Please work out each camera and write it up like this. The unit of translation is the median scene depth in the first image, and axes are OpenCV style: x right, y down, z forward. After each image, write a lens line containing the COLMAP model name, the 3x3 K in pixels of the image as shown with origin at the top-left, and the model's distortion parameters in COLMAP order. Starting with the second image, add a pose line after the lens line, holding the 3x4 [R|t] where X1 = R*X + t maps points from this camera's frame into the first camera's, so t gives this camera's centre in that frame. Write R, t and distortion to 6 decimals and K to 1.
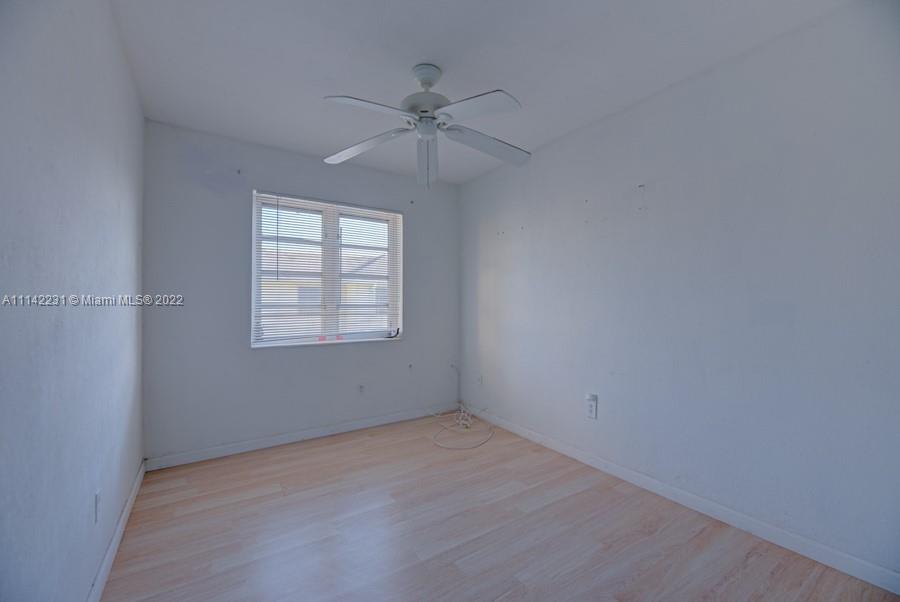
lens RADIAL K [[363.2, 0, 446.1], [0, 363.2, 303.3], [0, 0, 1]] dist [0.000654, -0.004220]
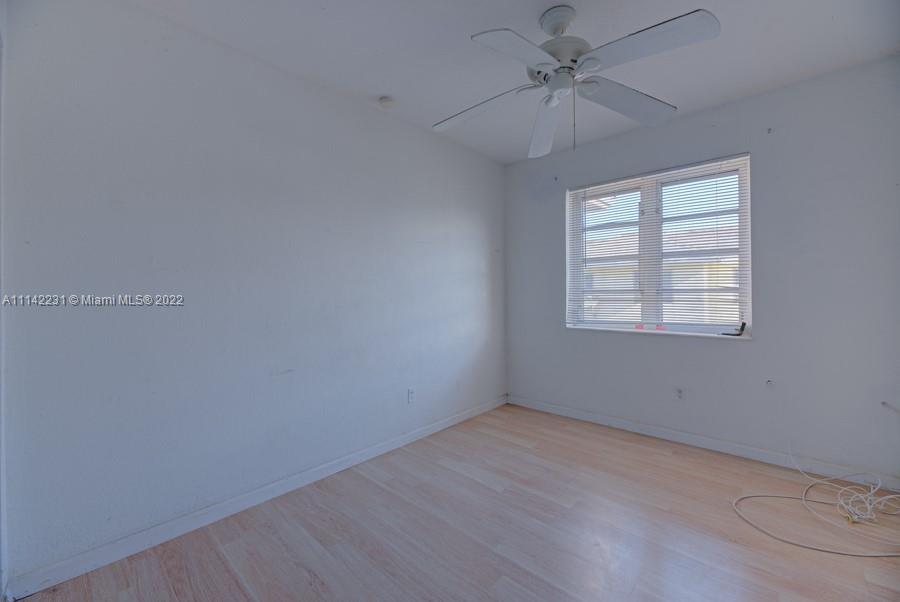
lens RADIAL K [[358.8, 0, 454.3], [0, 358.8, 292.7], [0, 0, 1]] dist [0.000504, -0.000142]
pose [[0.266496, 0.003110, -0.963831, 0.407700], [0.013274, 0.999888, 0.006897, -0.000777], [0.963745, -0.014631, 0.266425, 0.310622]]
